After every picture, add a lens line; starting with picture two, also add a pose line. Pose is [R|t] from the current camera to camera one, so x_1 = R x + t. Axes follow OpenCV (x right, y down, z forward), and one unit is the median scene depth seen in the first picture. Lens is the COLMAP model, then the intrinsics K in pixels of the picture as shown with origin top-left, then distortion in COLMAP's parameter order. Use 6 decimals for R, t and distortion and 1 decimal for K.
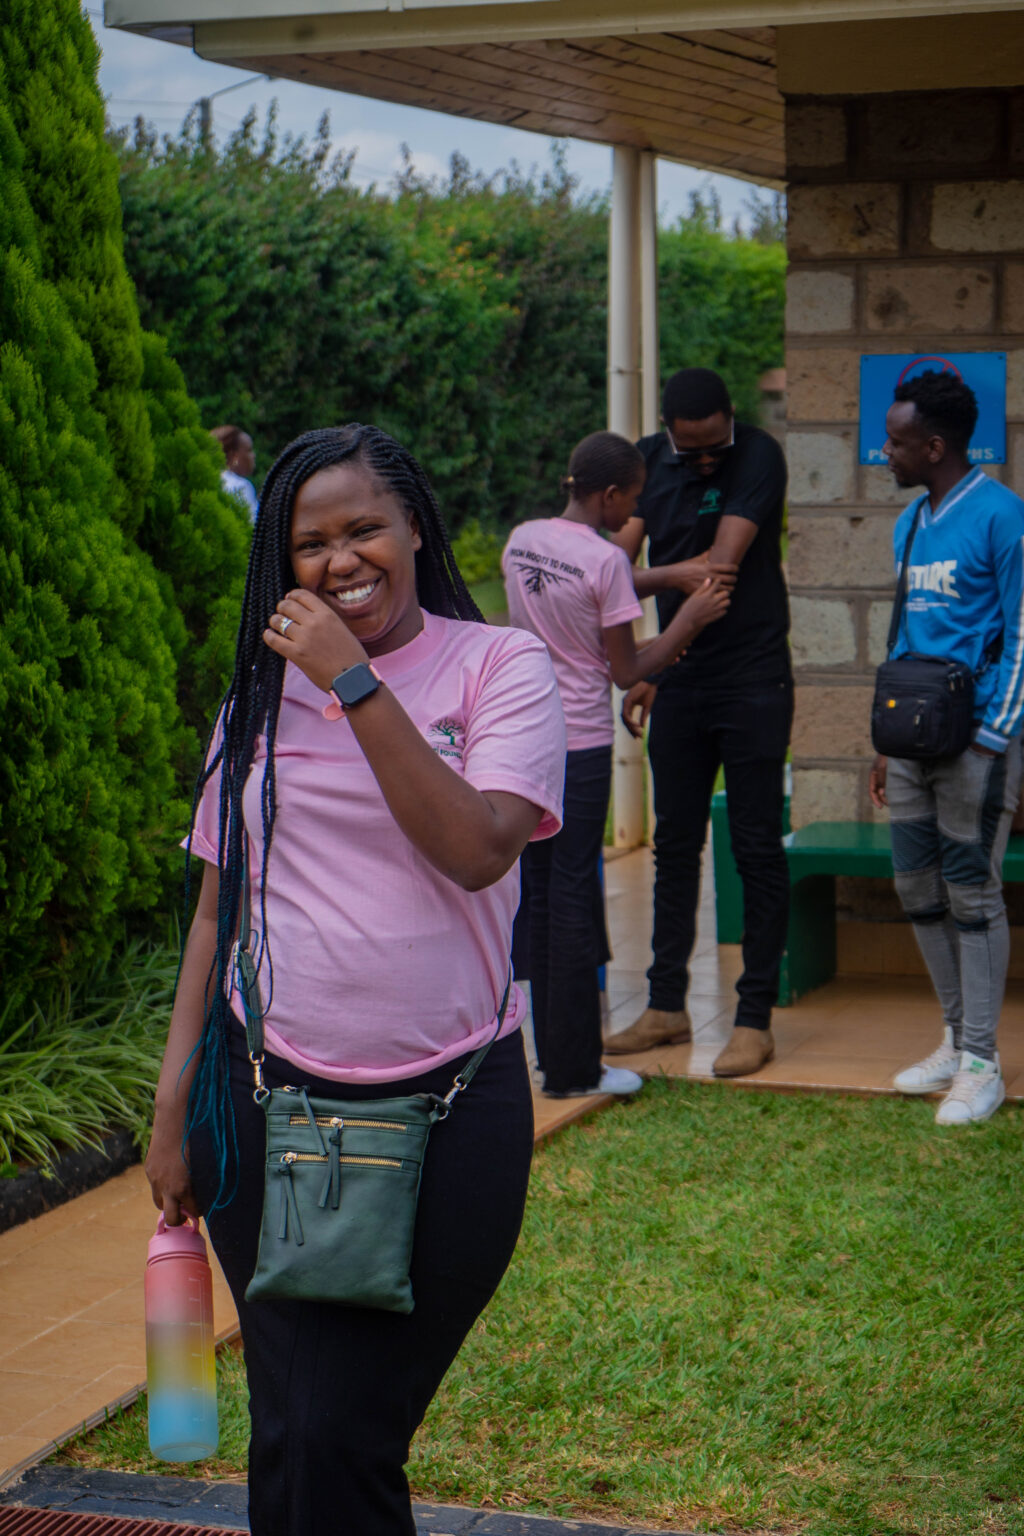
lens RADIAL K [[3015.7, 0, 511.8], [0, 3015.7, 768.1], [0, 0, 1]] dist [0.000134, 0.000000]
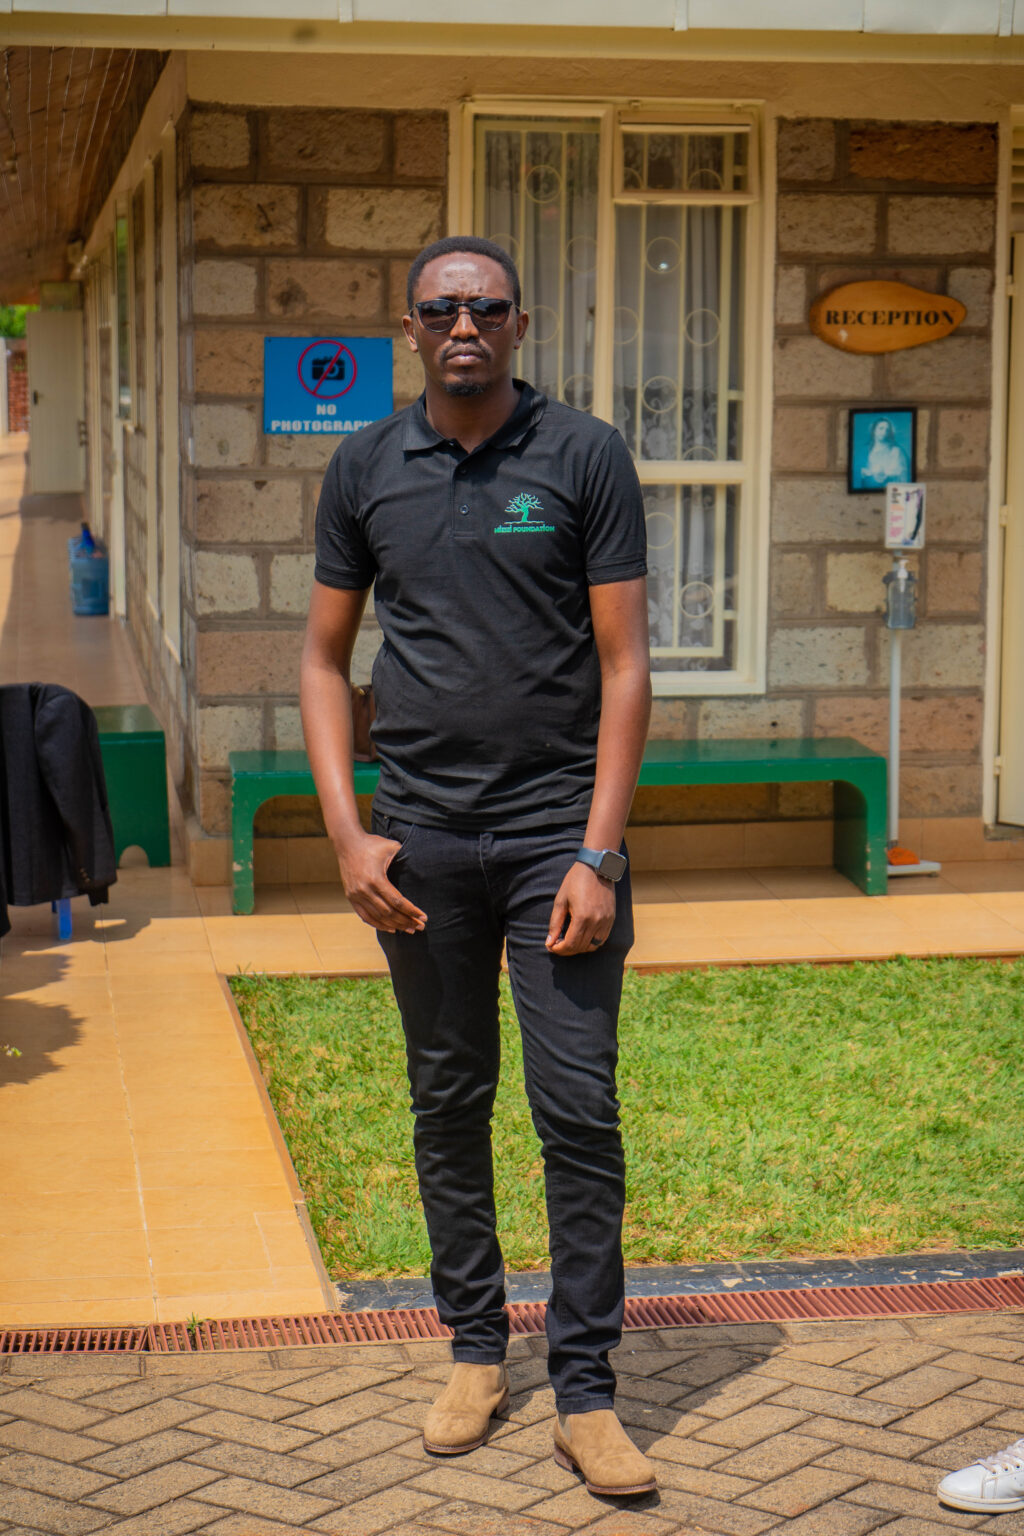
lens RADIAL K [[3015.7, 0, 513.8], [0, 3015.7, 768.0], [0, 0, 1]] dist [0.000134, 0.000000]
pose [[0.873037, -0.041175, 0.485913, -0.359296], [0.036055, 0.999152, 0.019884, 0.005317], [-0.486319, 0.000160, 0.873781, -0.033141]]
